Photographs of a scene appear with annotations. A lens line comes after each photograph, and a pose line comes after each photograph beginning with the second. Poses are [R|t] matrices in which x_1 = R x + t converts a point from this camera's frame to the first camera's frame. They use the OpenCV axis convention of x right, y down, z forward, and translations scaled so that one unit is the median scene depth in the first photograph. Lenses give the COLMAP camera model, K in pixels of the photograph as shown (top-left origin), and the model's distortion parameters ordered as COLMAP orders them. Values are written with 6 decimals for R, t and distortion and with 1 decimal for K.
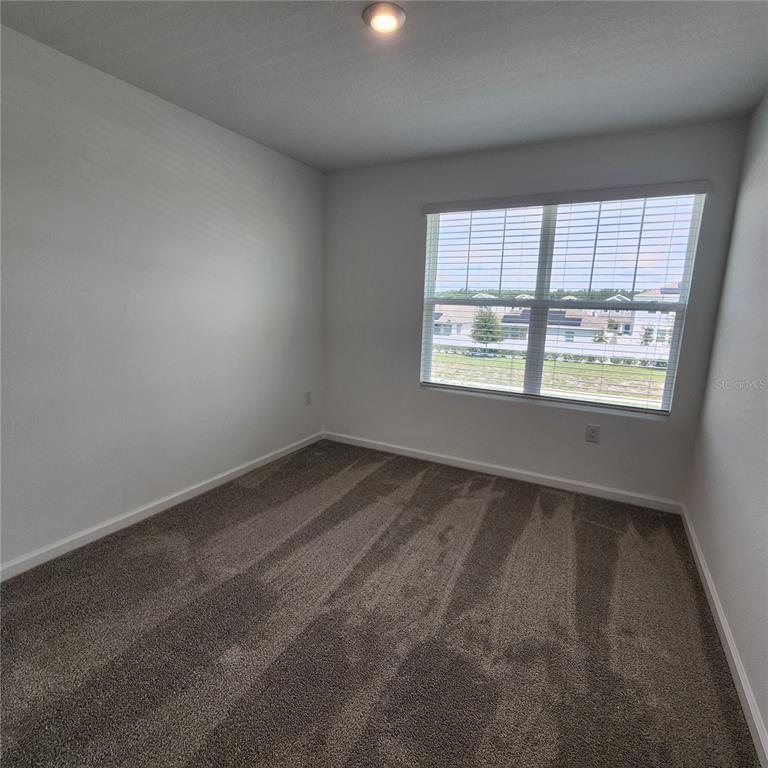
lens RADIAL K [[421.3, 0, 384.0], [0, 421.3, 384.0], [0, 0, 1]] dist [-0.004008, 0.000868]
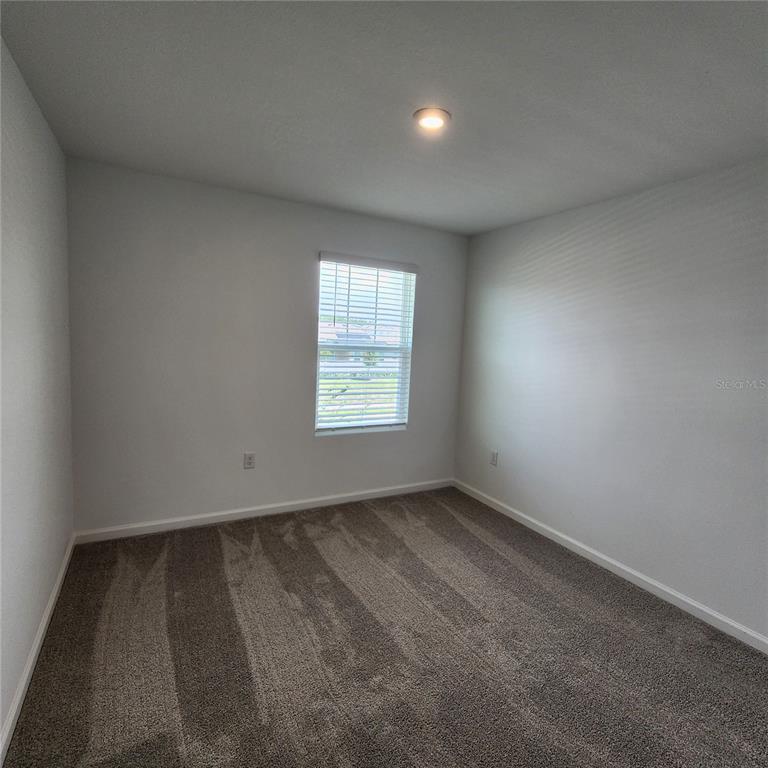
lens RADIAL K [[421.3, 0, 384.0], [0, 421.3, 384.0], [0, 0, 1]] dist [-0.004008, 0.000868]
pose [[0.560648, -0.078255, 0.824348, -0.557475], [0.142102, 0.989848, -0.002680, -0.071670], [-0.815770, 0.118644, 0.566076, 0.277862]]
